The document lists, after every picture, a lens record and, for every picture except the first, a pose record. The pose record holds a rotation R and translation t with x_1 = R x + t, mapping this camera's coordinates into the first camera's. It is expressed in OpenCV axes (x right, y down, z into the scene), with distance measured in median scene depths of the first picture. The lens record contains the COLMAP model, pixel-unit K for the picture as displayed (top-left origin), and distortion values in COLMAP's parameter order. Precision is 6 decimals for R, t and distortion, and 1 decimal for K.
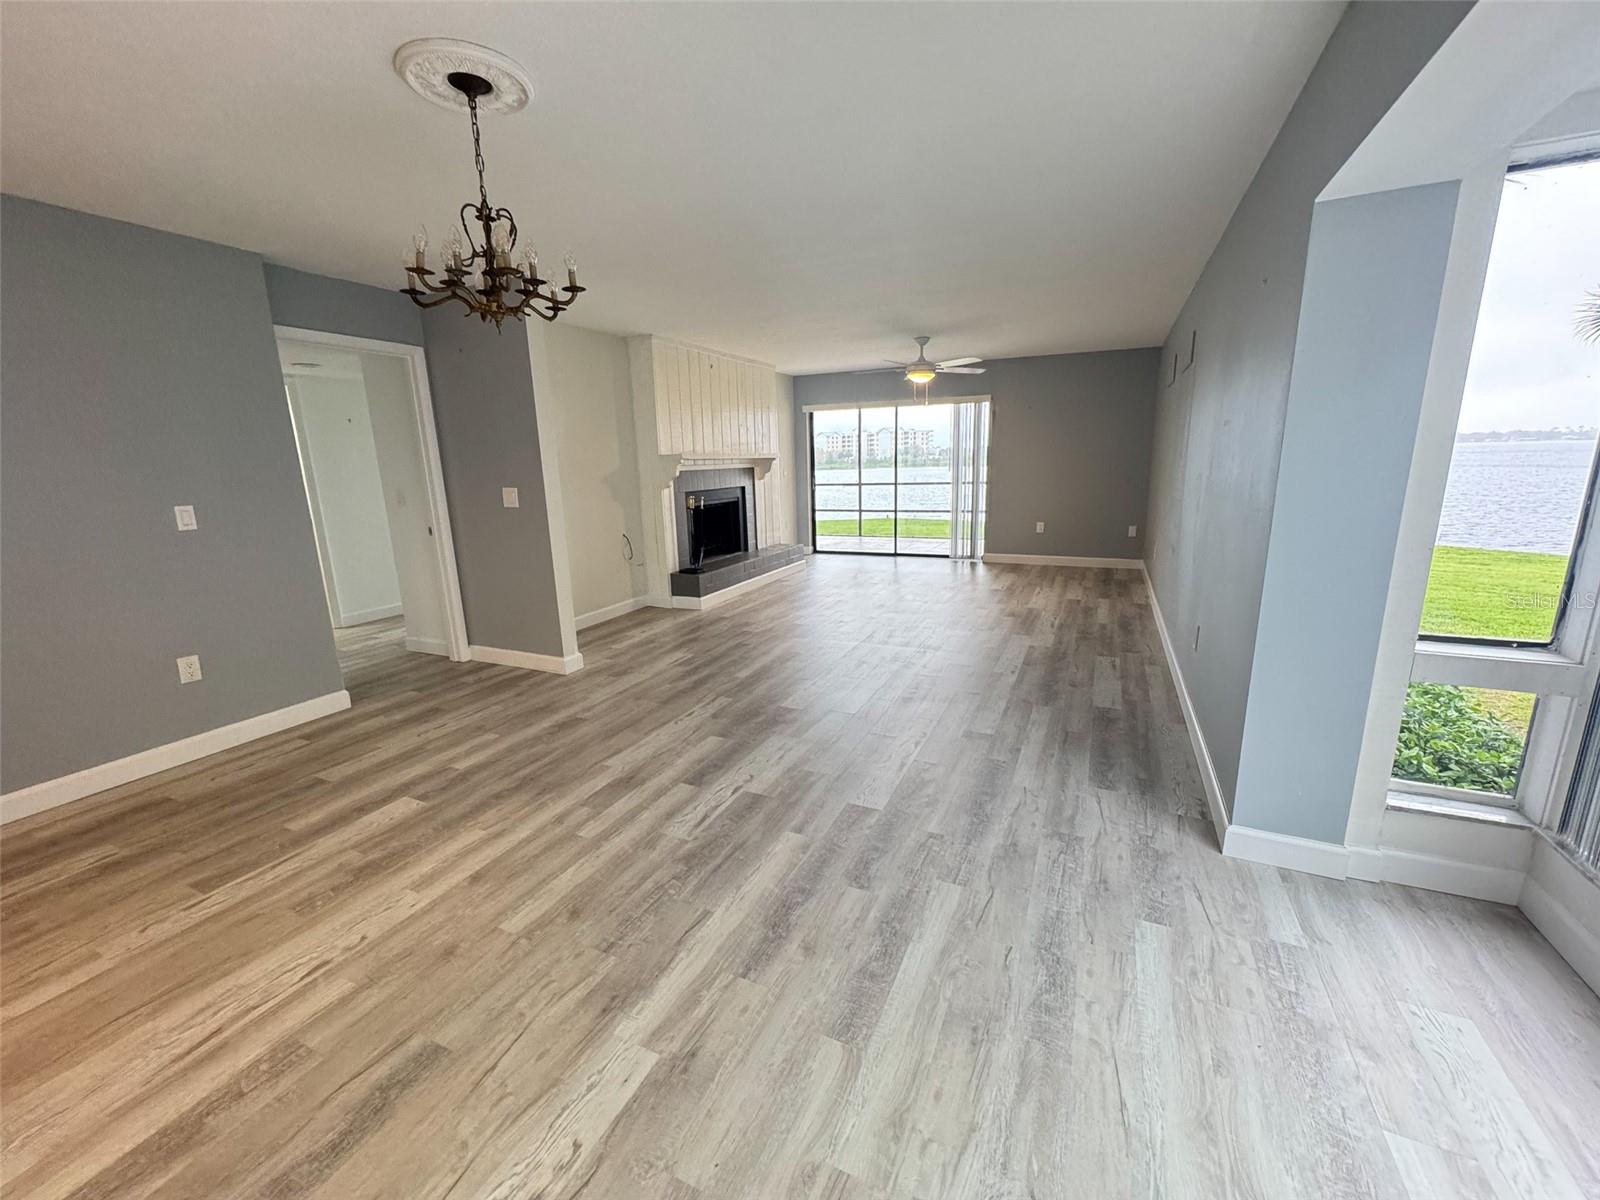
lens RADIAL K [[638.1, 0, 800.7], [0, 638.1, 602.1], [0, 0, 1]] dist [-0.002885, 0.000528]
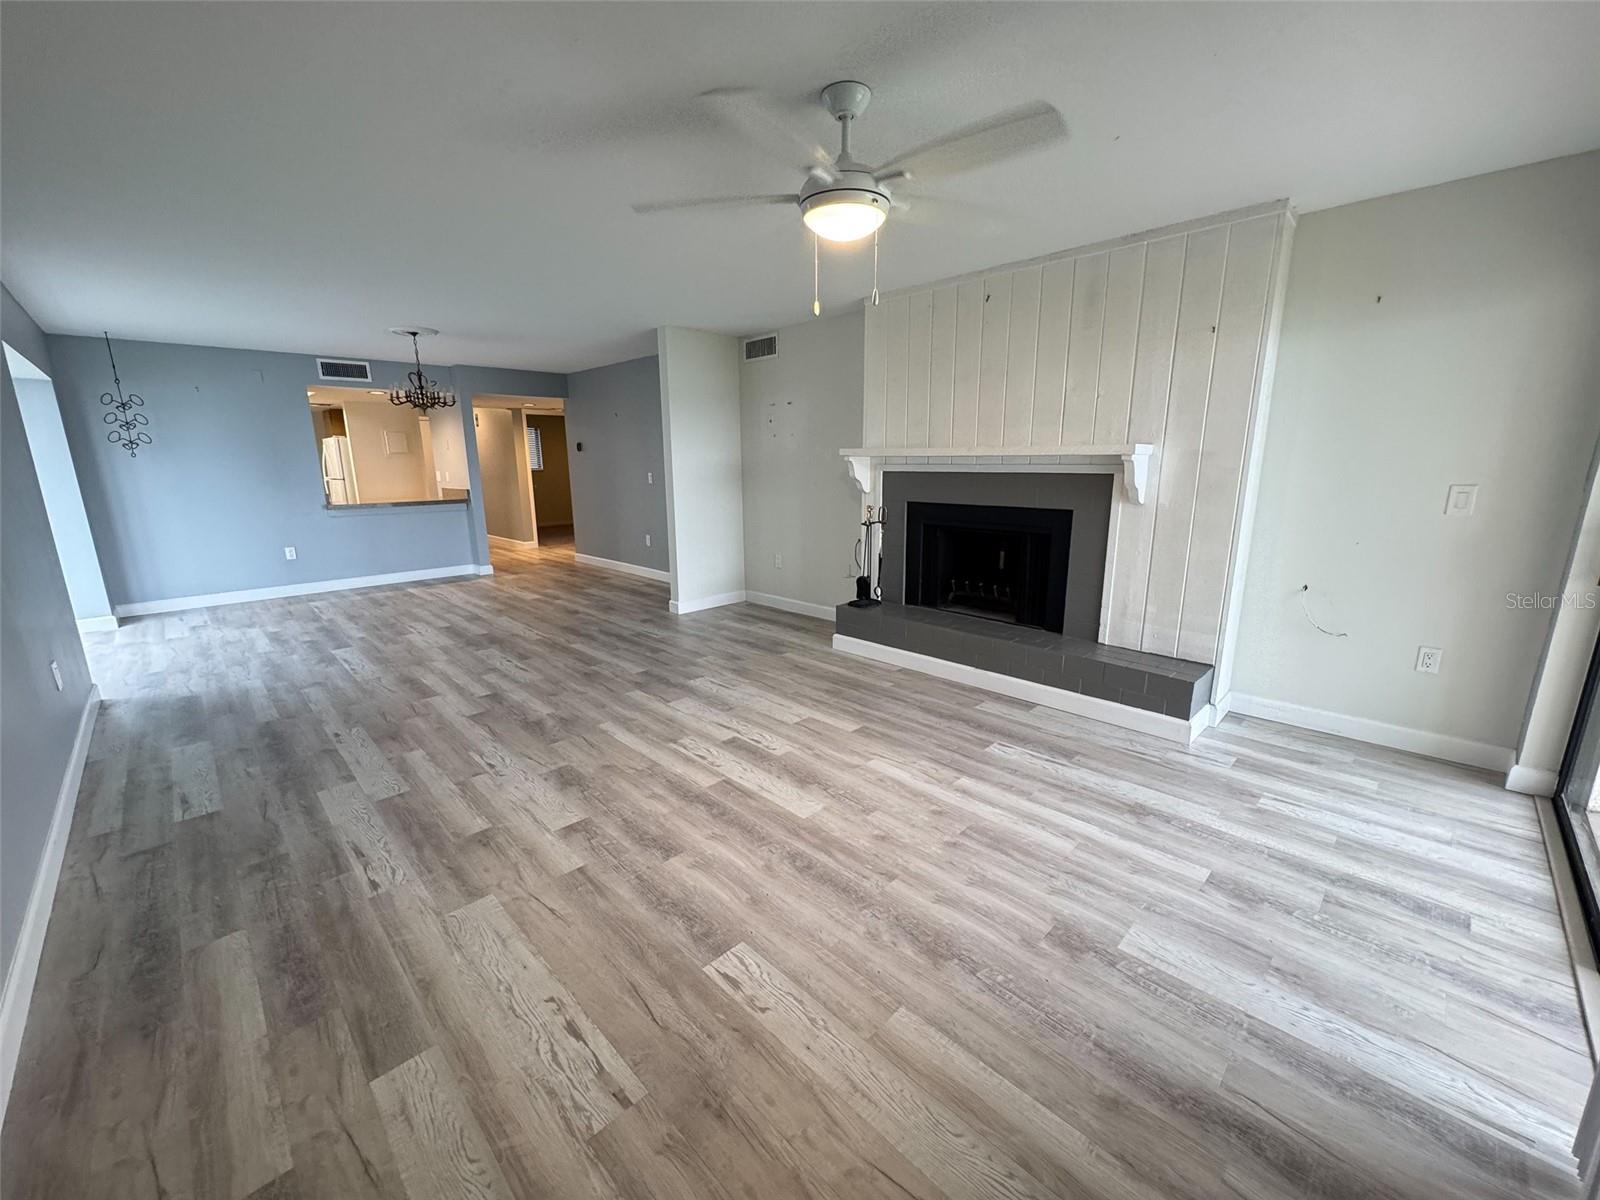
lens RADIAL K [[638.1, 0, 800.7], [0, 638.1, 602.1], [0, 0, 1]] dist [-0.002885, 0.000528]
pose [[-0.345820, 0.236062, -0.908121, 1.339449], [-0.189330, 0.930372, 0.313945, -0.670999], [0.919001, 0.280503, -0.277048, 2.792349]]
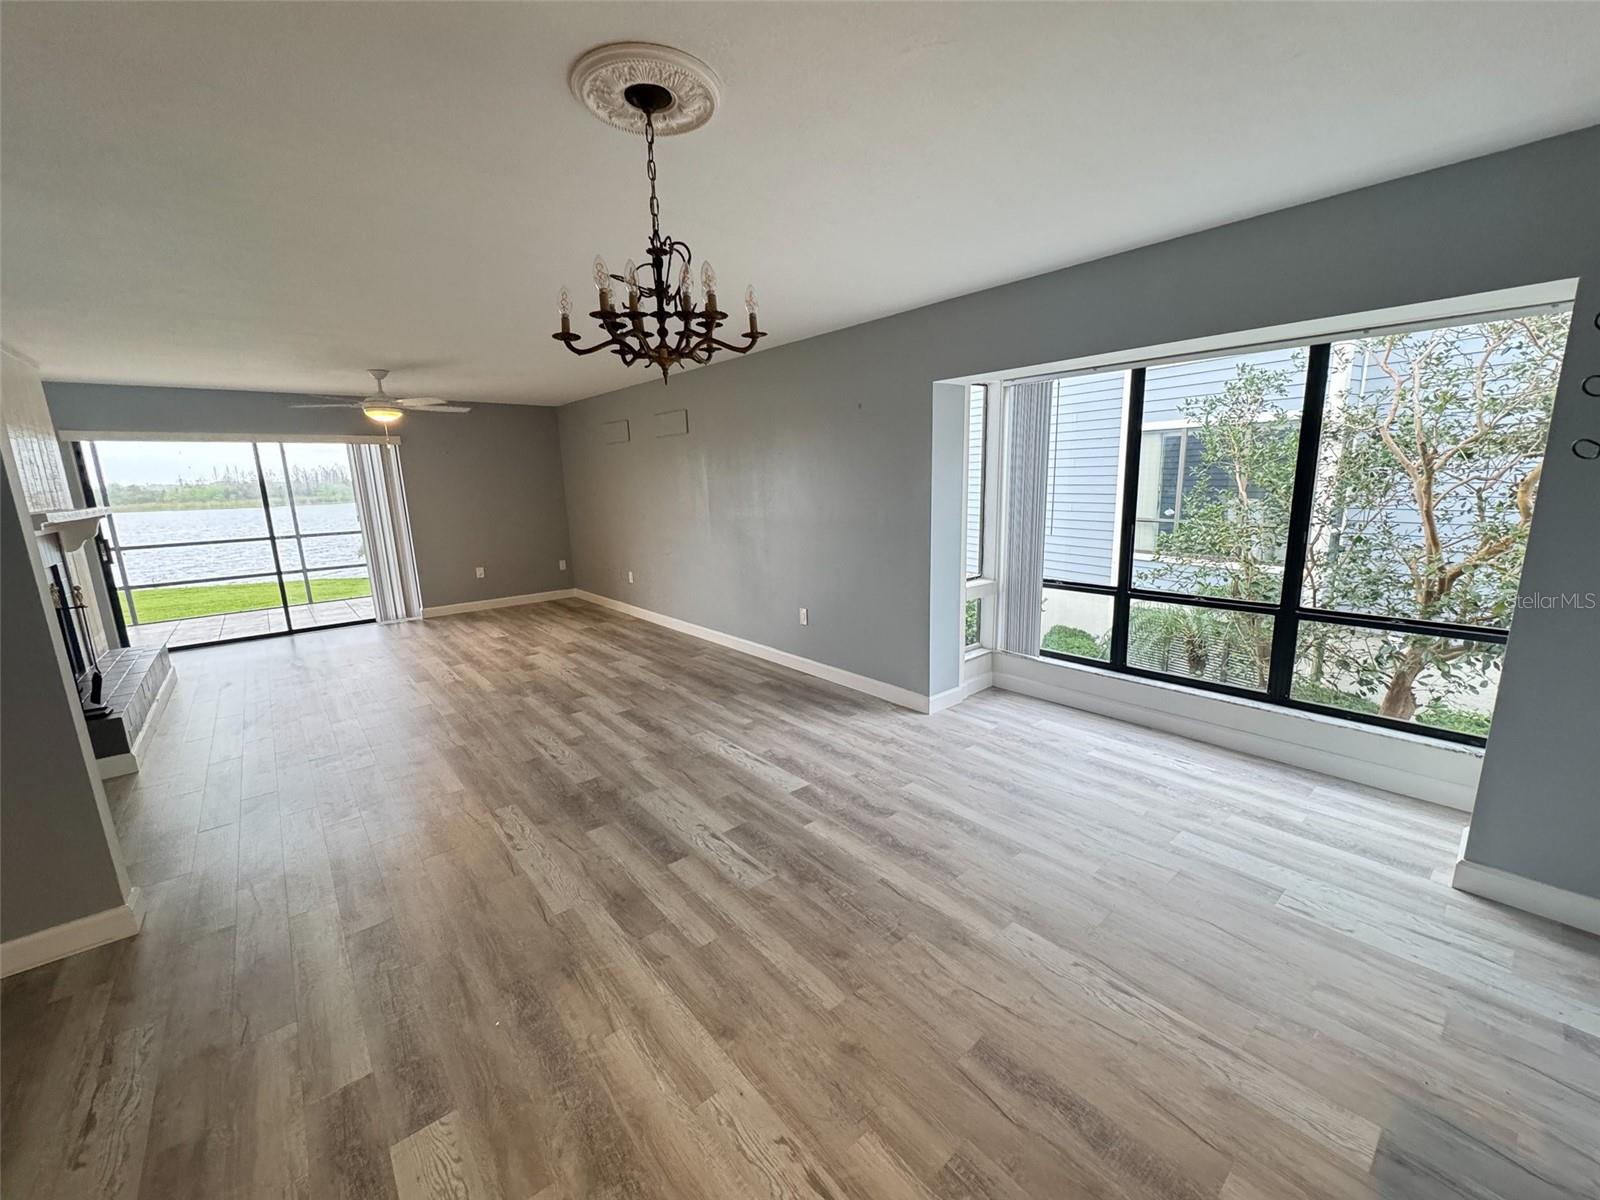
lens RADIAL K [[638.1, 0, 800.7], [0, 638.1, 602.1], [0, 0, 1]] dist [-0.002885, 0.000528]
pose [[0.418169, -0.164469, 0.893356, -0.962427], [0.216933, 0.973097, 0.077606, -0.127940], [-0.882085, 0.161346, 0.442598, 0.402352]]
